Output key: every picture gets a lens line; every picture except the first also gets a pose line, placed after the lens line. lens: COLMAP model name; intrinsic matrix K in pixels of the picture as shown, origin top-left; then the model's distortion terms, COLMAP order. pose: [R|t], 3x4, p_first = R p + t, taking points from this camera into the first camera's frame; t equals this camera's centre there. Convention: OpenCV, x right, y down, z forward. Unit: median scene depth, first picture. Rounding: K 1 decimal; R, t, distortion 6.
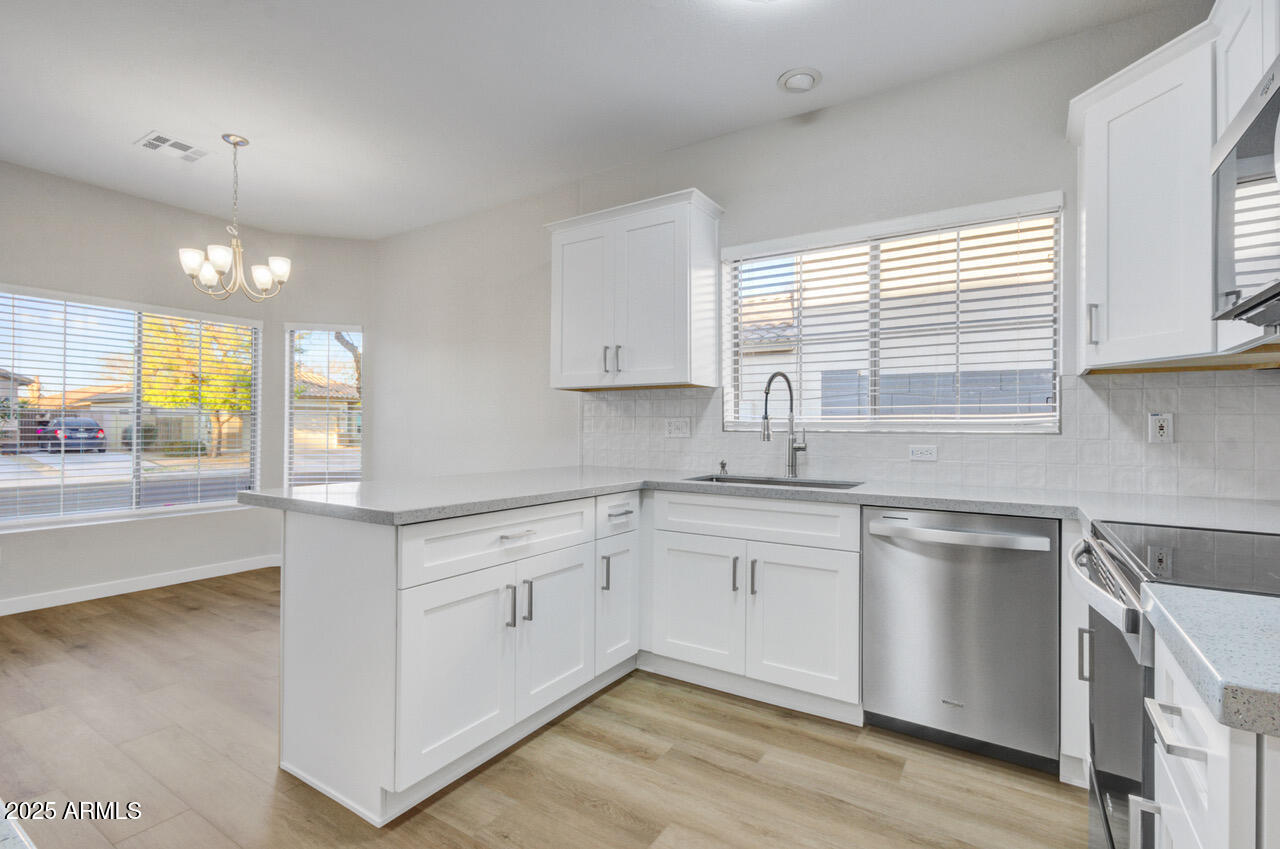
lens RADIAL K [[577.2, 0, 640.0], [0, 577.2, 424.5], [0, 0, 1]] dist [-0.003693, 0.000500]
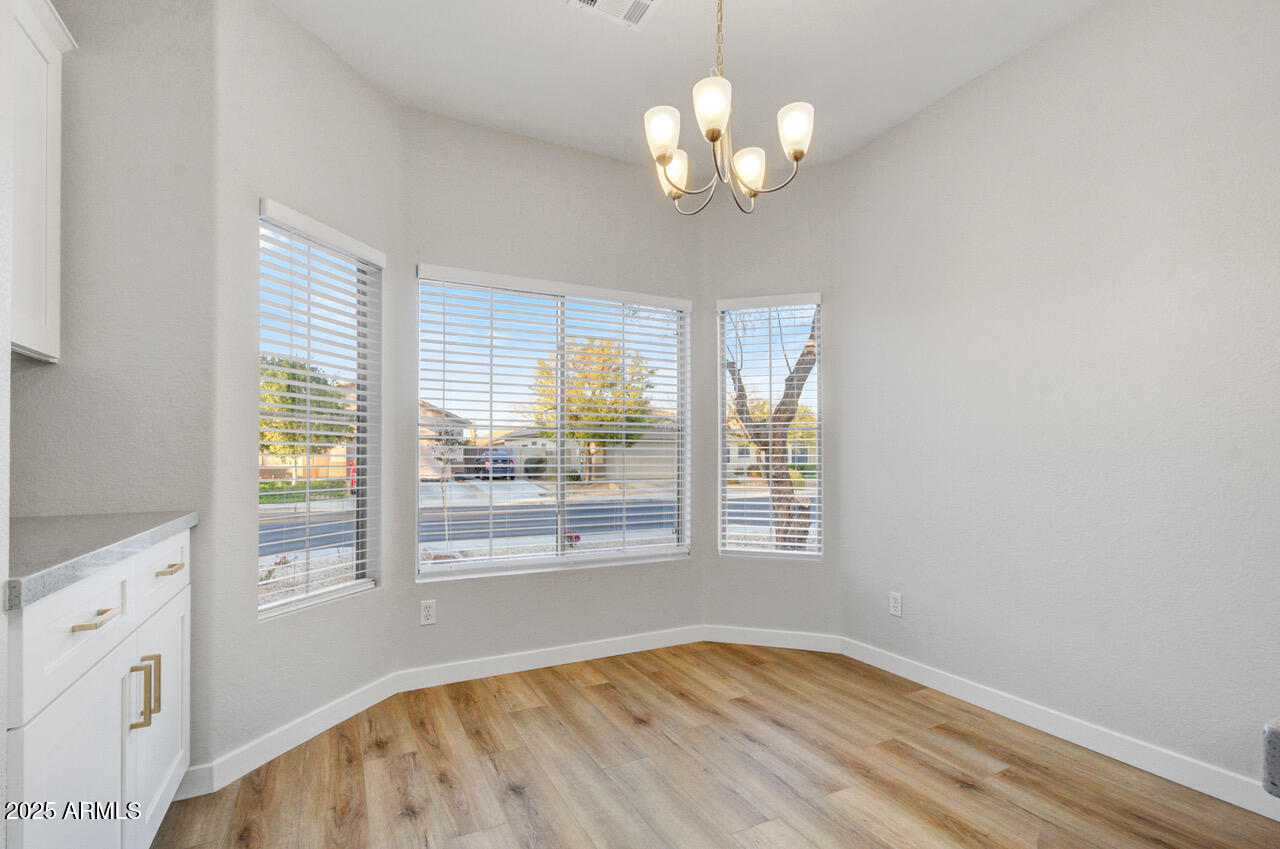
lens RADIAL K [[593.7, 0, 641.8], [0, 593.7, 450.2], [0, 0, 1]] dist [-0.000149, 0.000713]
pose [[0.860150, -0.015942, -0.509793, -0.574164], [0.012738, 0.999871, -0.009774, 0.025820], [0.509883, 0.001913, 0.860242, 0.566105]]
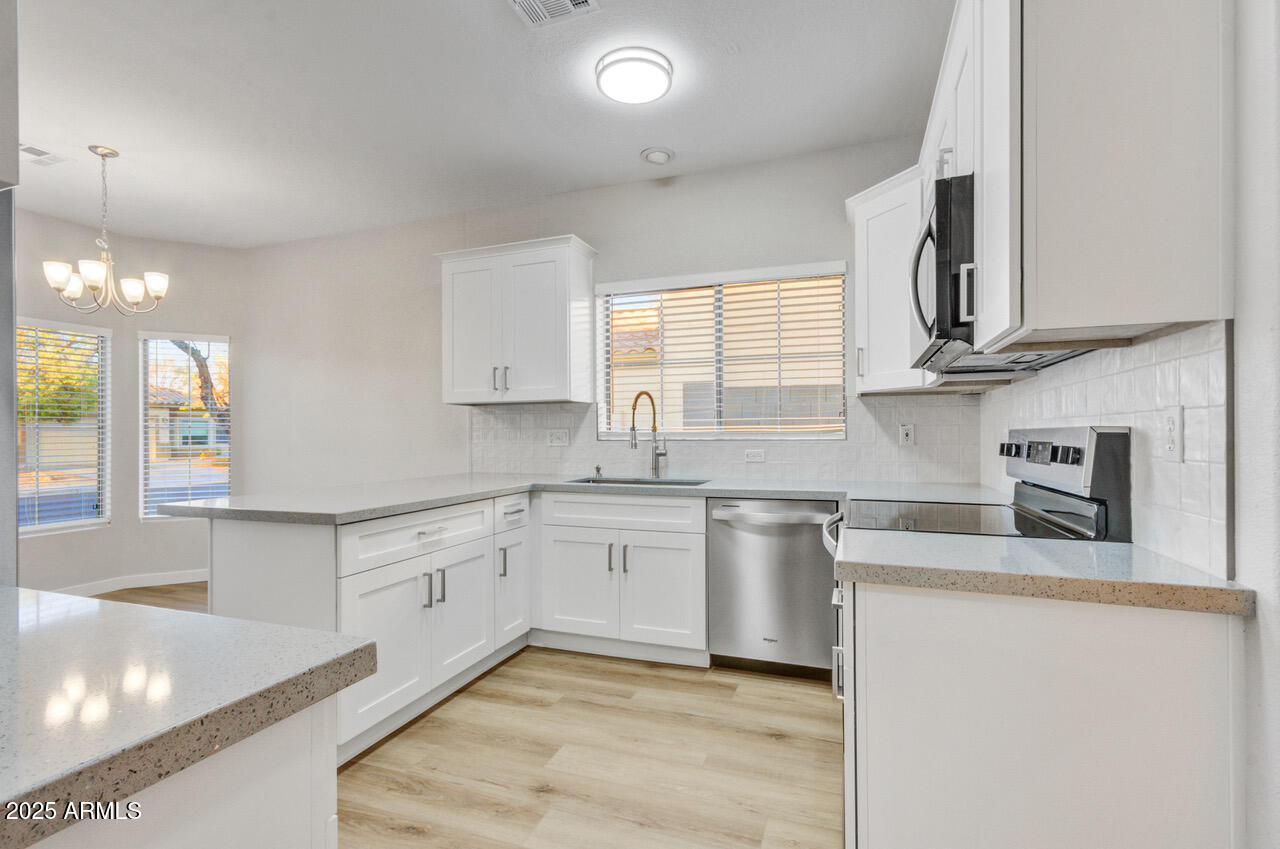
lens RADIAL K [[582.0, 0, 636.1], [0, 582.0, 435.8], [0, 0, 1]] dist [-0.002916, -0.000174]
pose [[0.976853, -0.013277, 0.213500, -0.038477], [0.010879, 0.999864, 0.012401, -0.012921], [-0.213636, -0.009791, 0.976864, -0.196371]]
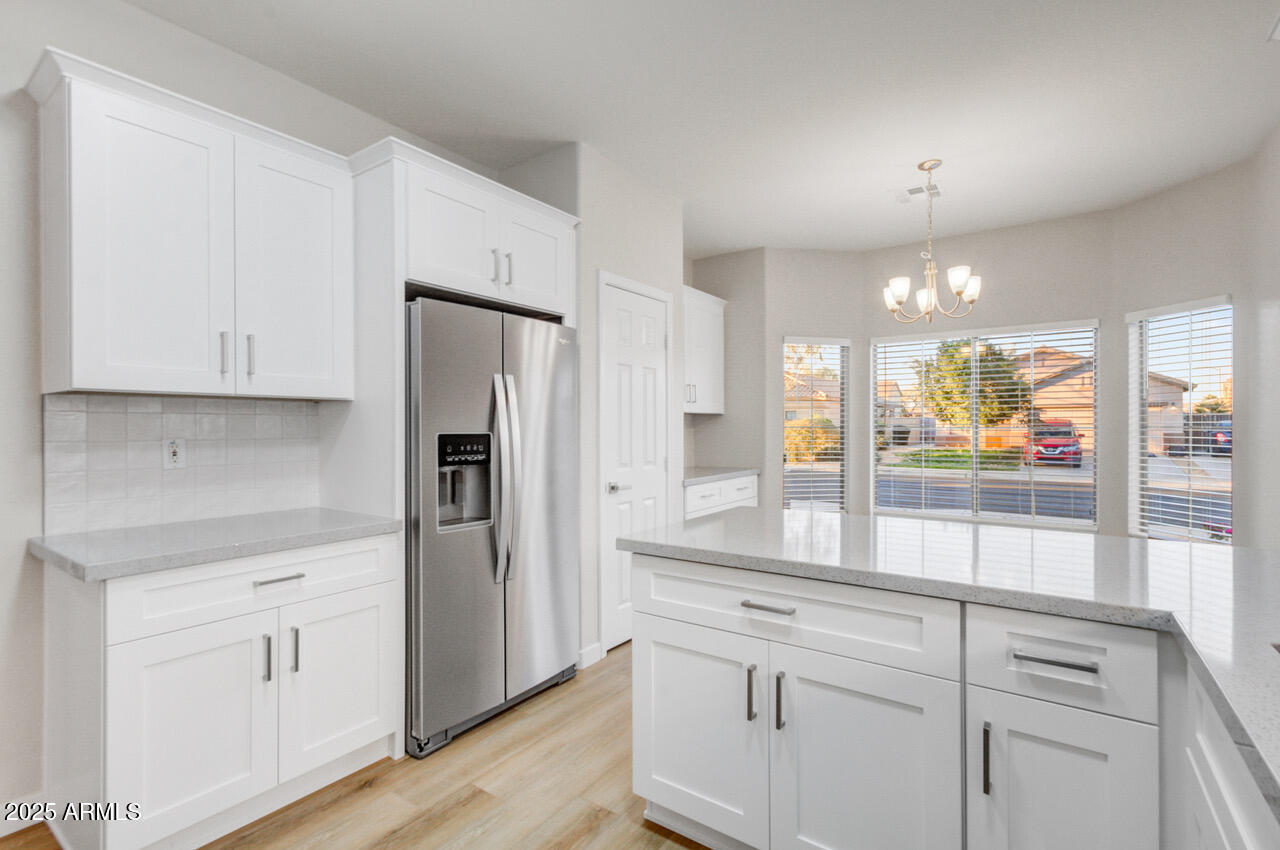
lens RADIAL K [[595.8, 0, 640.0], [0, 595.8, 425.0], [0, 0, 1]] dist [0.003744, 0.000432]
pose [[-0.049182, -0.011648, -0.998722, 0.435021], [0.010850, 0.999867, -0.012196, -0.033105], [0.998731, -0.011436, -0.049049, 0.634312]]
